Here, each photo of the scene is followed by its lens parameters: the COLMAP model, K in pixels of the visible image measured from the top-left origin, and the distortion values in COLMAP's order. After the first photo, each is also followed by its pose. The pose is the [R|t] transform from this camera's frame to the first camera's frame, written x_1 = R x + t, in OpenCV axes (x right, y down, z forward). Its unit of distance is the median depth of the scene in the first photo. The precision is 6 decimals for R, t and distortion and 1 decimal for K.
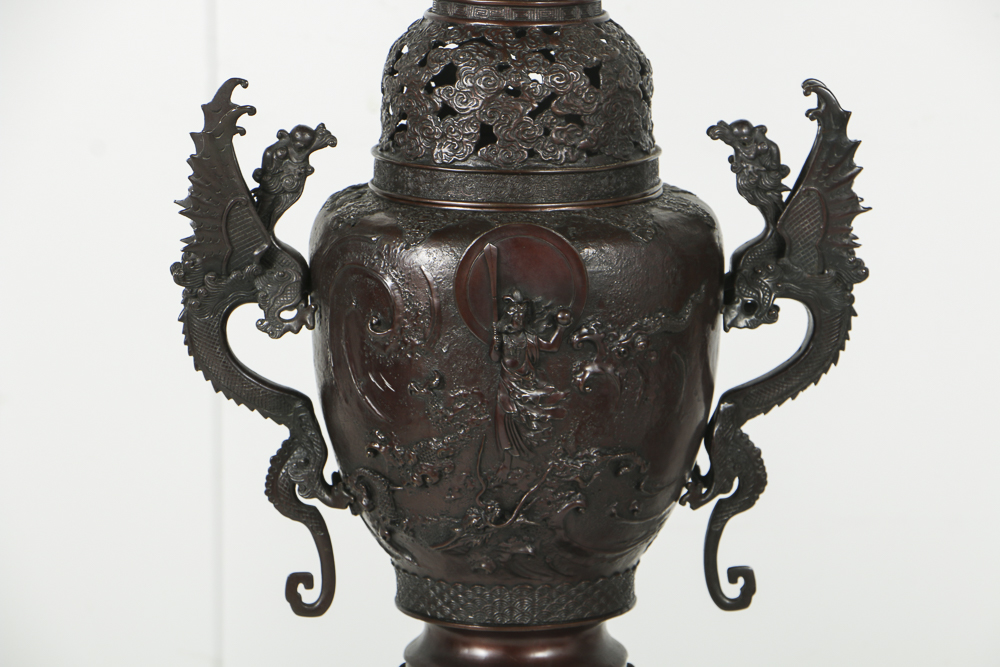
lens RADIAL K [[5307.0, 0, 500.0], [0, 5307.0, 333.5], [0, 0, 1]] dist [1.664803, -0.611939]
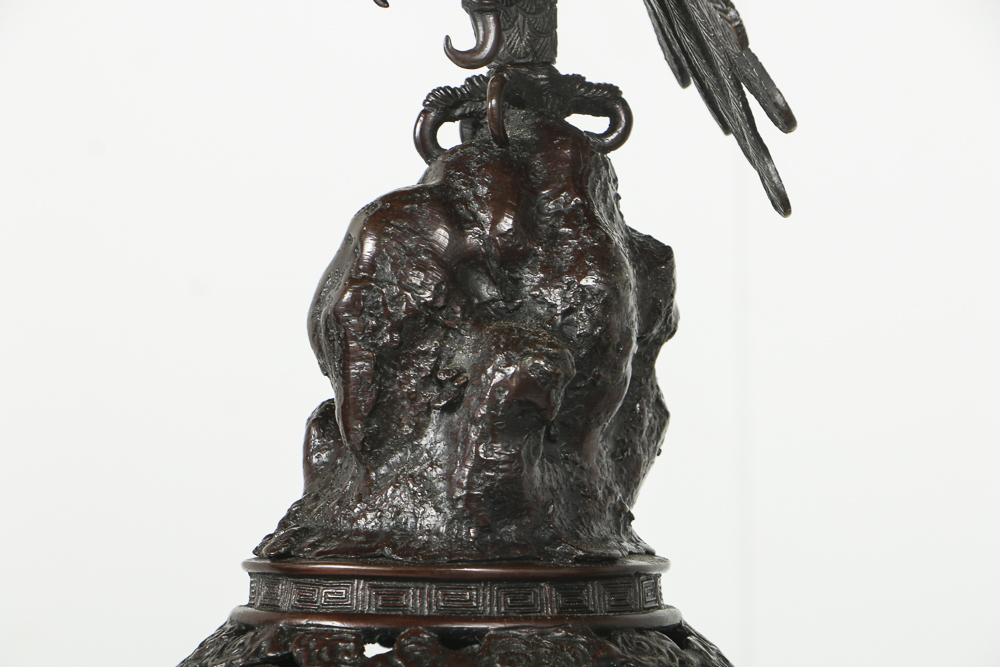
lens RADIAL K [[3622.1, 0, 500.0], [0, 3622.1, 333.5], [0, 0, 1]] dist [0.634145, -0.776473]
pose [[0.945435, -0.020718, -0.325152, 0.097879], [-0.046921, 0.978915, -0.198805, -0.025440], [0.322415, 0.203213, 0.924529, 0.738669]]
